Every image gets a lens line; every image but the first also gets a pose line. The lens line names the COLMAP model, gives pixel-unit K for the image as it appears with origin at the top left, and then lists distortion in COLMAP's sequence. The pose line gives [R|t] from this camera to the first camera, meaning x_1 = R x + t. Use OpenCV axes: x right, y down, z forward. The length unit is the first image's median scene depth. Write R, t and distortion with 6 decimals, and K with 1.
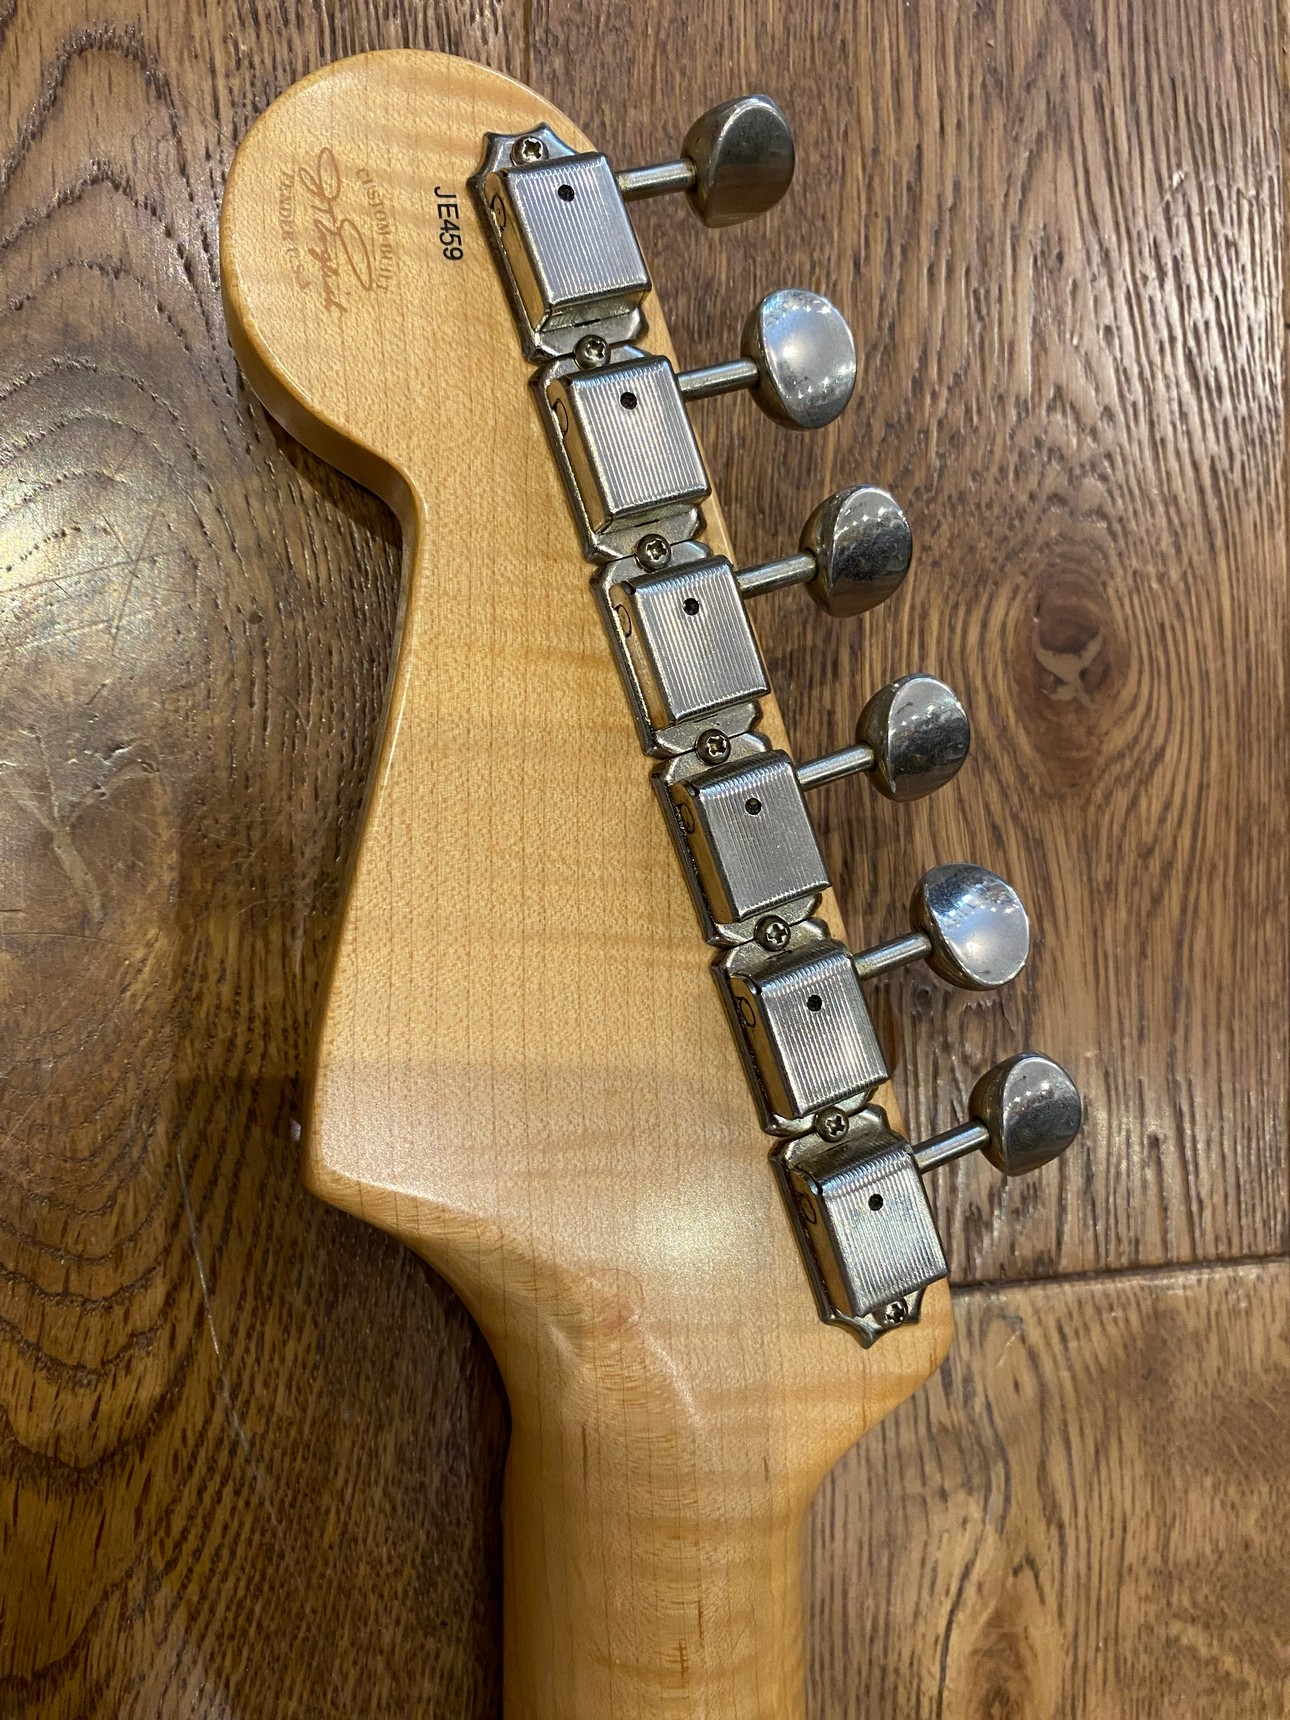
lens RADIAL K [[1311.1, 0, 654.1], [0, 1311.1, 848.7], [0, 0, 1]] dist [0.007482, -0.012536]
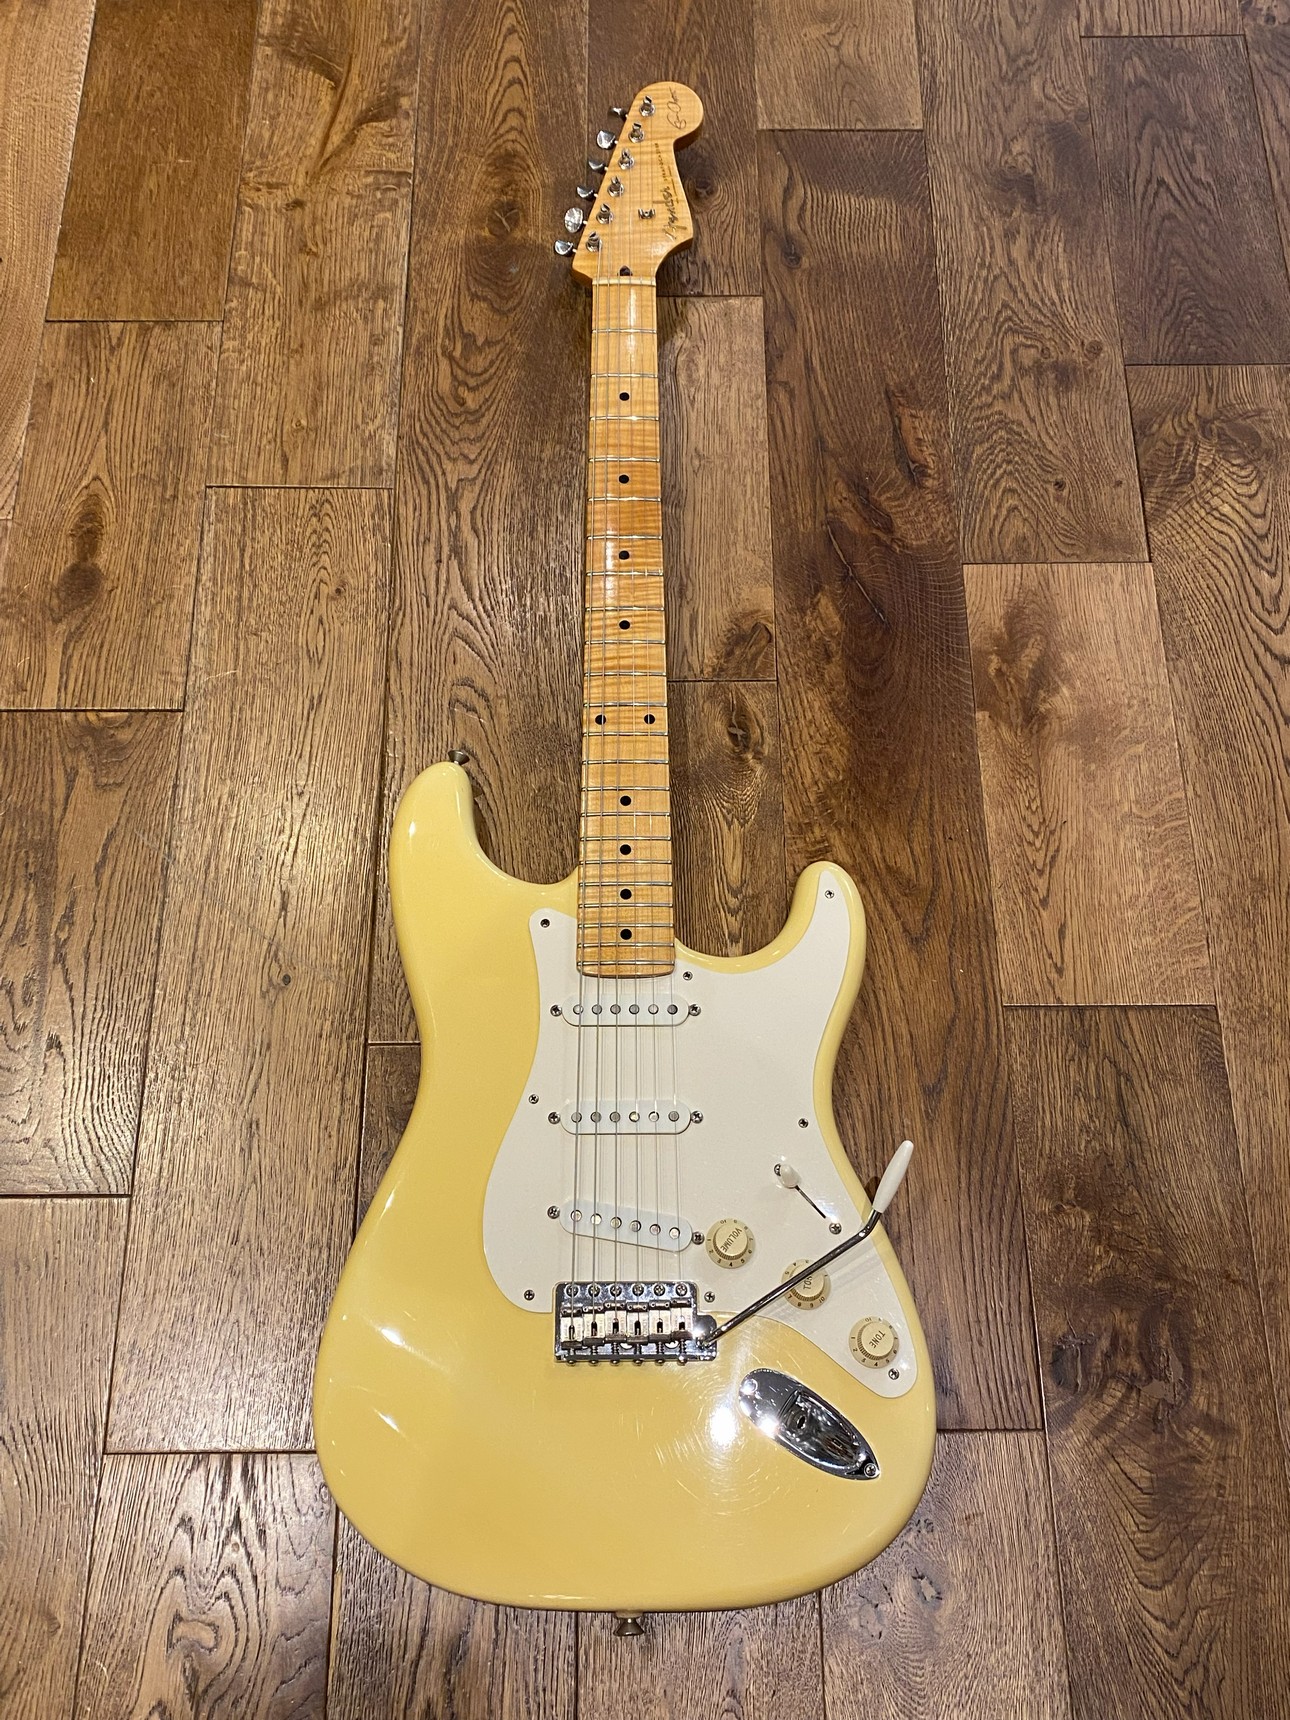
lens RADIAL K [[1591.5, 0, 651.7], [0, 1591.5, 851.6], [0, 0, 1]] dist [0.018006, 0.000000]
pose [[0.971837, -0.089313, -0.218073, 1.201381], [0.007333, 0.936410, -0.350832, 4.186650], [0.235540, 0.339353, 0.910692, -3.535989]]
